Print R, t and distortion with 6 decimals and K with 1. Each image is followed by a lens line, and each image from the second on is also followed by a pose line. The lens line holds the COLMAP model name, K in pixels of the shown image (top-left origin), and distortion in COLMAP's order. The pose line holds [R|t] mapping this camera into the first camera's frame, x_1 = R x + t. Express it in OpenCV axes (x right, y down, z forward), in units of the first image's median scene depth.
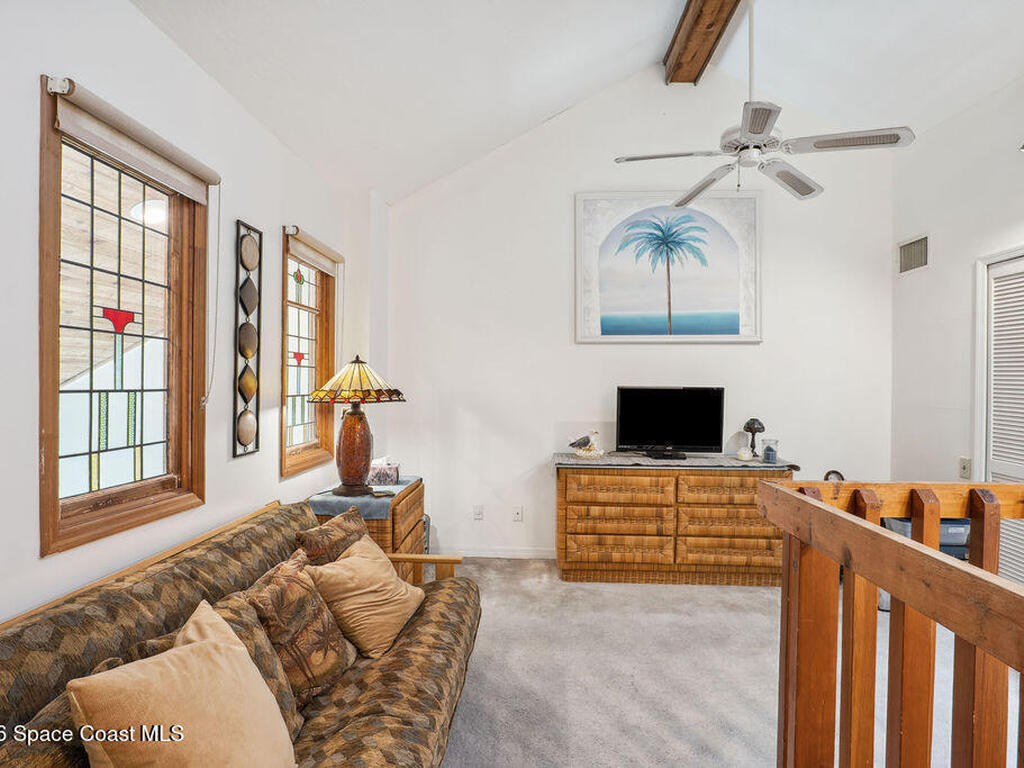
lens RADIAL K [[542.0, 0, 516.7], [0, 542.0, 383.8], [0, 0, 1]] dist [-0.017111, 0.002058]
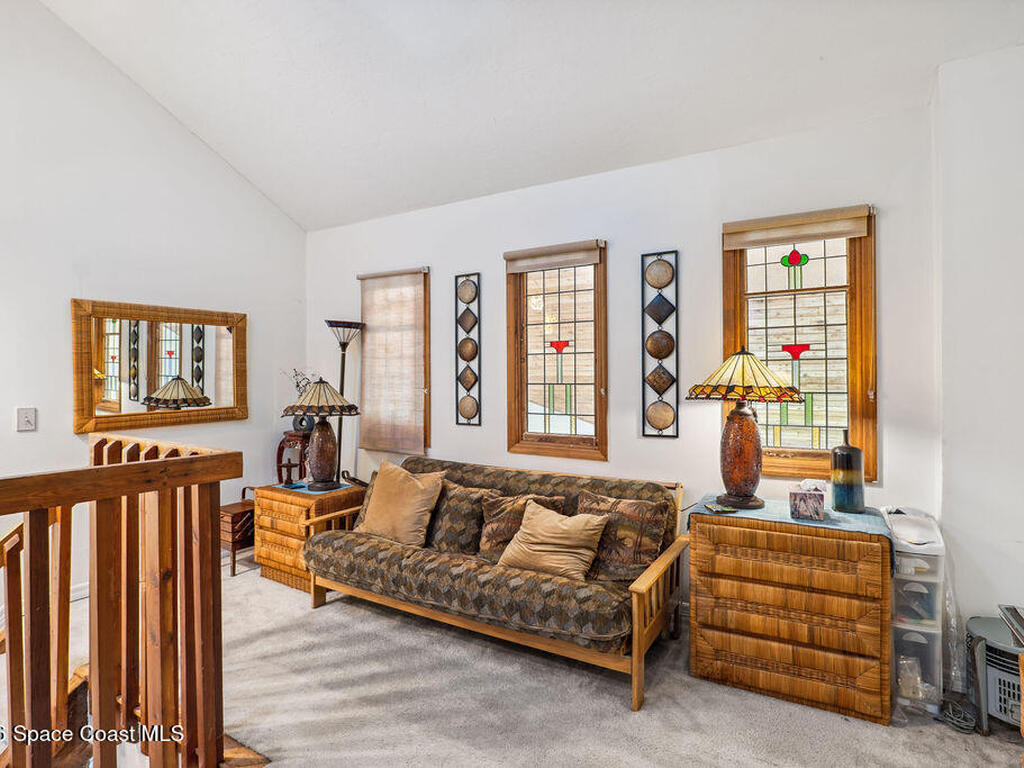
lens RADIAL K [[542.0, 0, 516.7], [0, 542.0, 383.8], [0, 0, 1]] dist [-0.017111, 0.002058]
pose [[-0.466135, -0.013221, -0.884615, 0.926612], [-0.011152, 0.999897, -0.009068, 0.029020], [0.884643, 0.005638, -0.466235, 1.596368]]
